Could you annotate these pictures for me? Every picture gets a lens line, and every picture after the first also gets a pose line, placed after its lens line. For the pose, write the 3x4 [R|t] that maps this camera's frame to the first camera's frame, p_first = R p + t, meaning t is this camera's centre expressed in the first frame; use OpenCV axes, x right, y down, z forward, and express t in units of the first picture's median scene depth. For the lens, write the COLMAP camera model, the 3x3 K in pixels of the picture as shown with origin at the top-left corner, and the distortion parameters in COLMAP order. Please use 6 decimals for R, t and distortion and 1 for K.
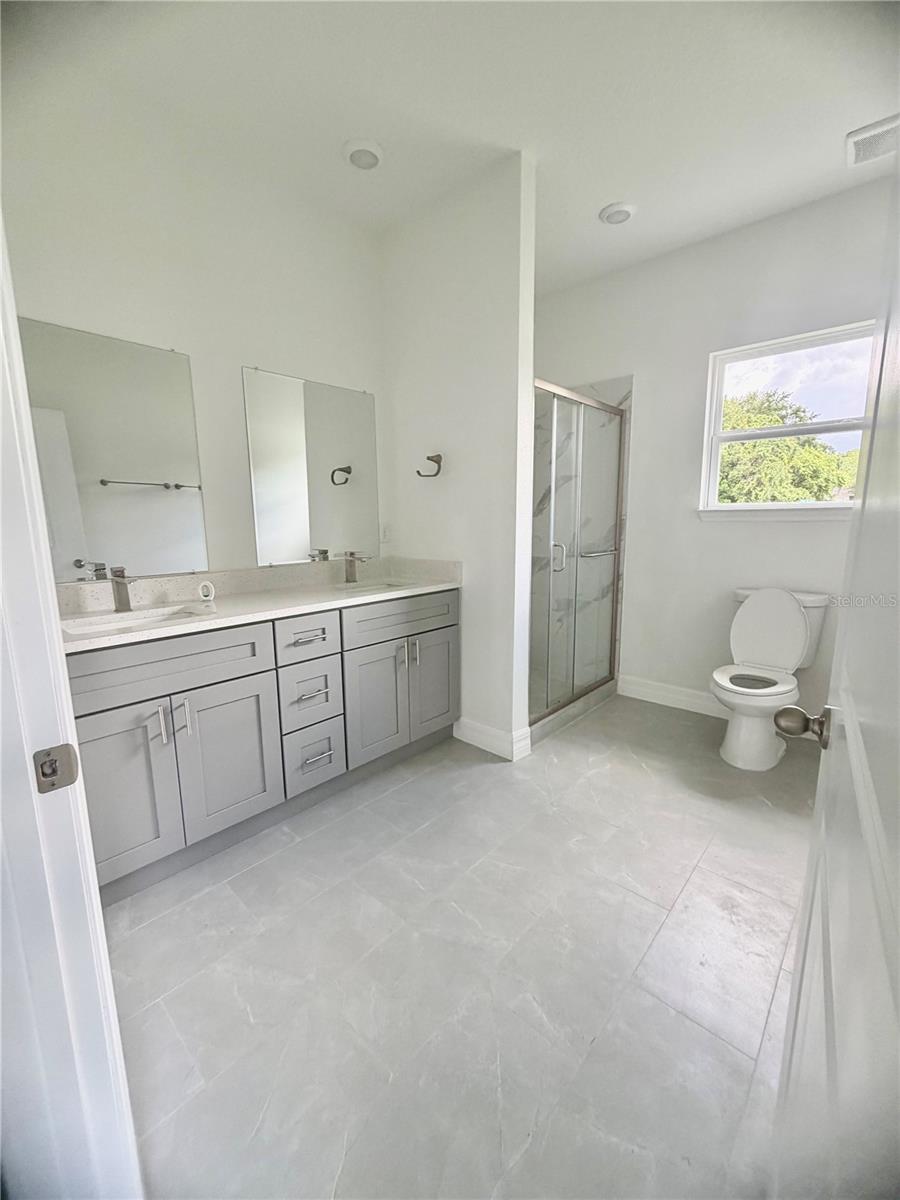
lens RADIAL K [[496.3, 0, 453.3], [0, 496.3, 601.5], [0, 0, 1]] dist [0.001156, 0.000414]
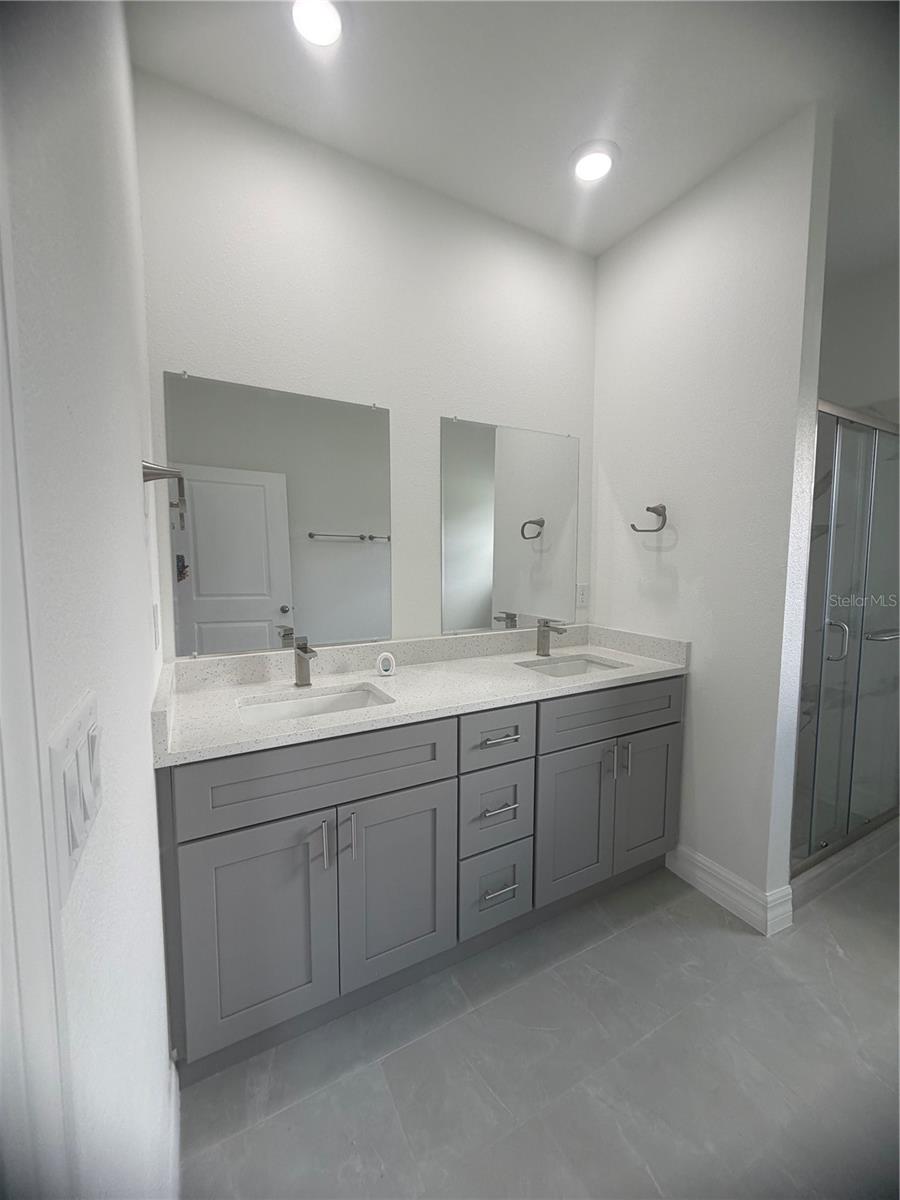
lens RADIAL K [[476.0, 0, 451.3], [0, 476.0, 595.8], [0, 0, 1]] dist [0.001910, 0.000244]
pose [[0.943652, 0.038399, -0.328705, -0.091364], [-0.066649, 0.994945, -0.075110, -0.069002], [0.324159, 0.092786, 0.941441, 0.179548]]
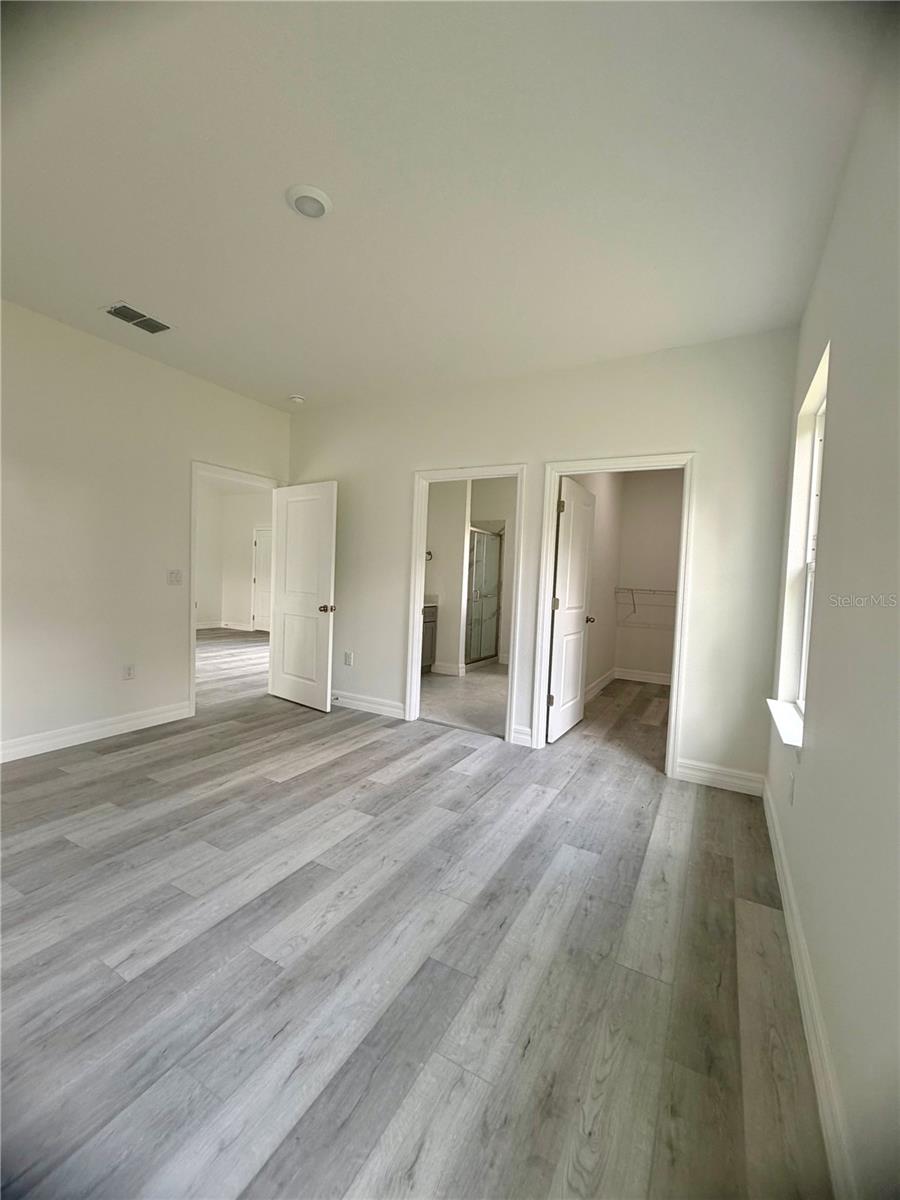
lens RADIAL K [[495.3, 0, 453.4], [0, 495.3, 606.1], [0, 0, 1]] dist [-0.000656, -0.000187]
pose [[0.971823, 0.036634, 0.232849, -0.474630], [-0.010828, 0.993744, -0.111153, 0.241615], [-0.235464, 0.105500, 0.966140, -1.356989]]
